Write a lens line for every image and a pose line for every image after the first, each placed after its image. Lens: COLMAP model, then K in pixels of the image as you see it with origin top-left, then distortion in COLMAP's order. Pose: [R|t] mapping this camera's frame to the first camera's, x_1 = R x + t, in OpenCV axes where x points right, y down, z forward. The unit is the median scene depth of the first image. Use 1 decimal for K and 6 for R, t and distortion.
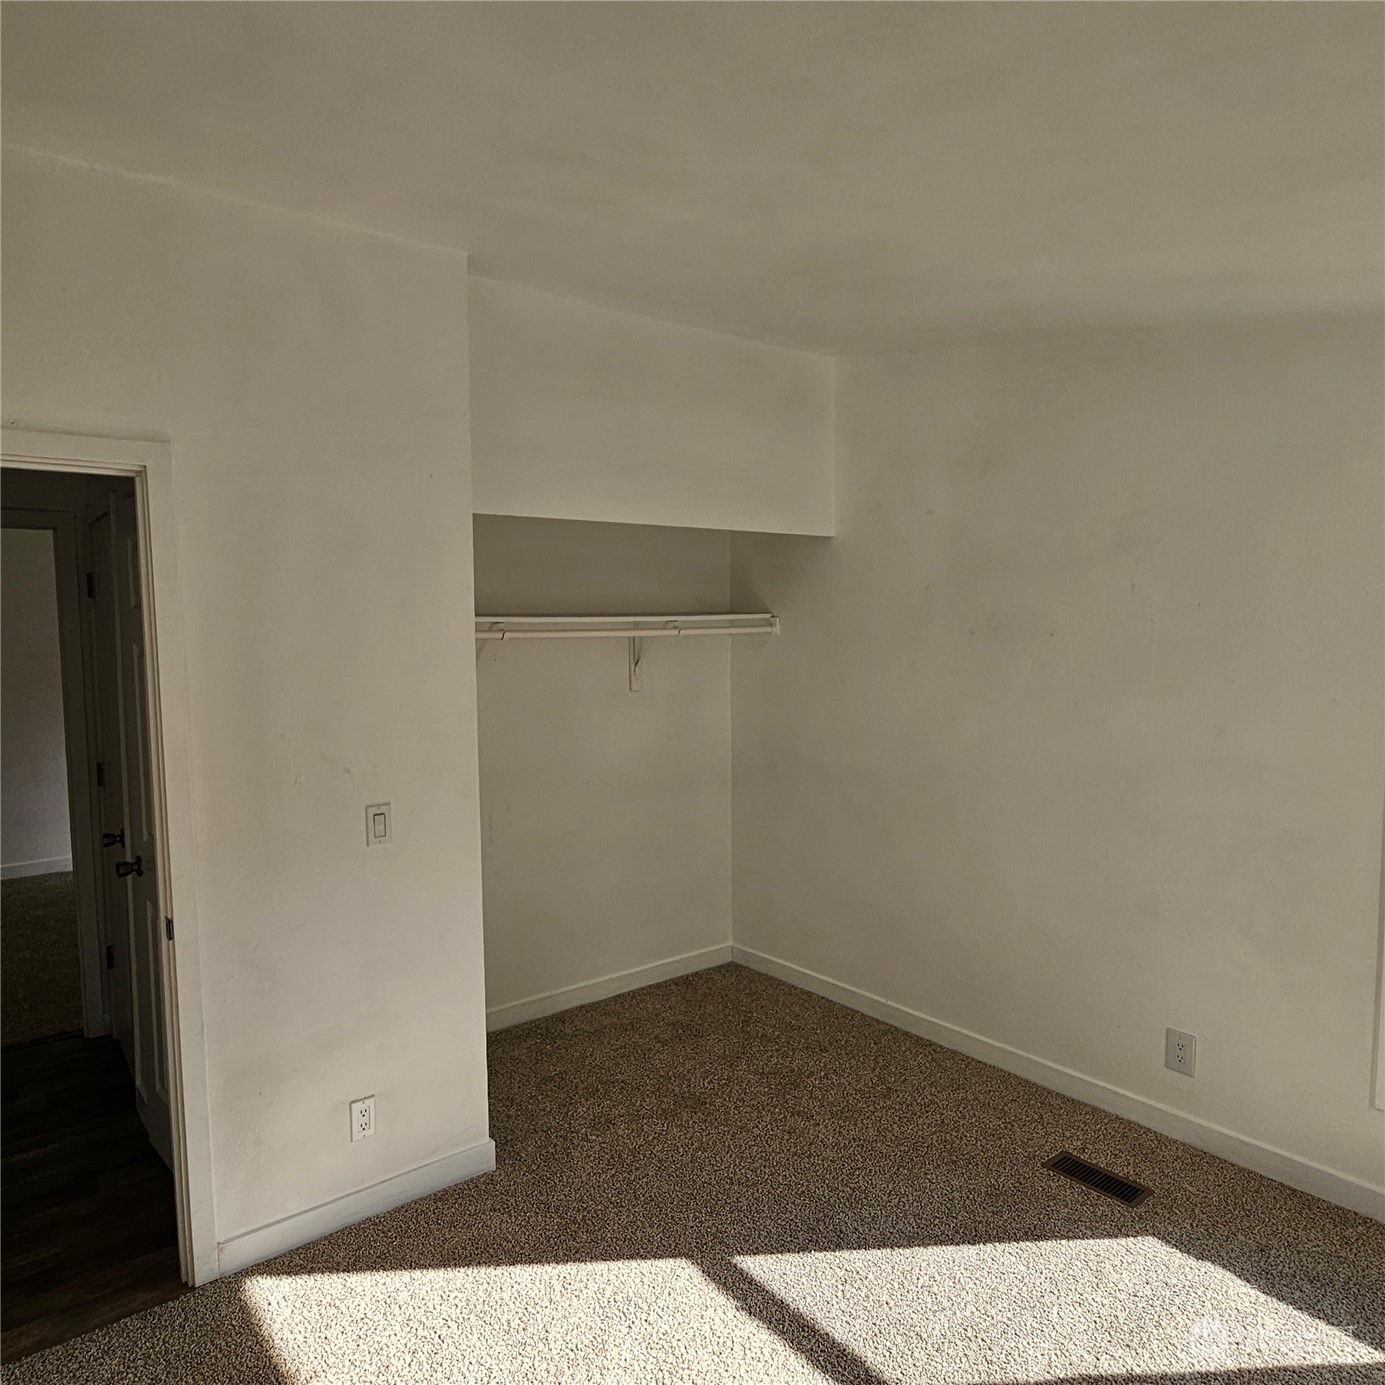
lens RADIAL K [[959.1, 0, 692.5], [0, 959.1, 692.5], [0, 0, 1]] dist [0.002125, 0.002621]
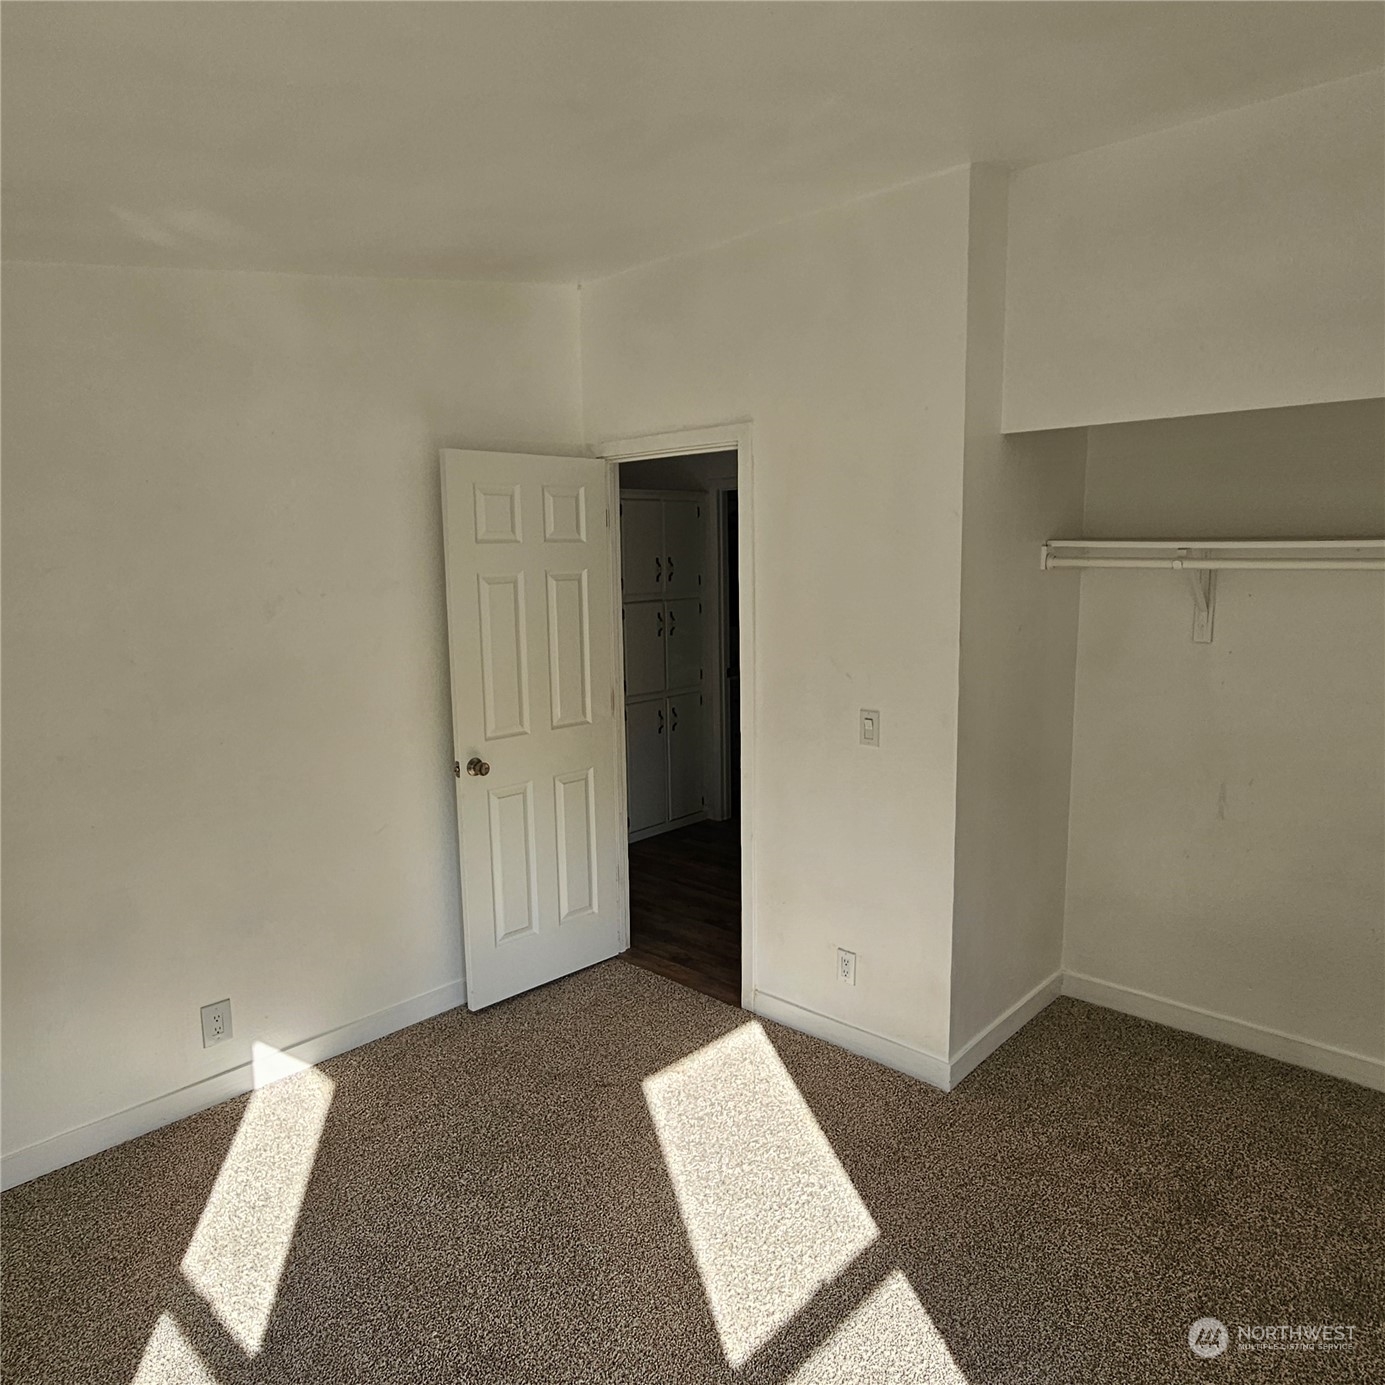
lens RADIAL K [[959.1, 0, 692.5], [0, 959.1, 692.5], [0, 0, 1]] dist [0.002125, 0.002621]
pose [[0.152737, 0.146820, -0.977300, 0.734408], [-0.069025, 0.988073, 0.137651, -0.045881], [0.985853, 0.046434, 0.161049, 0.588097]]
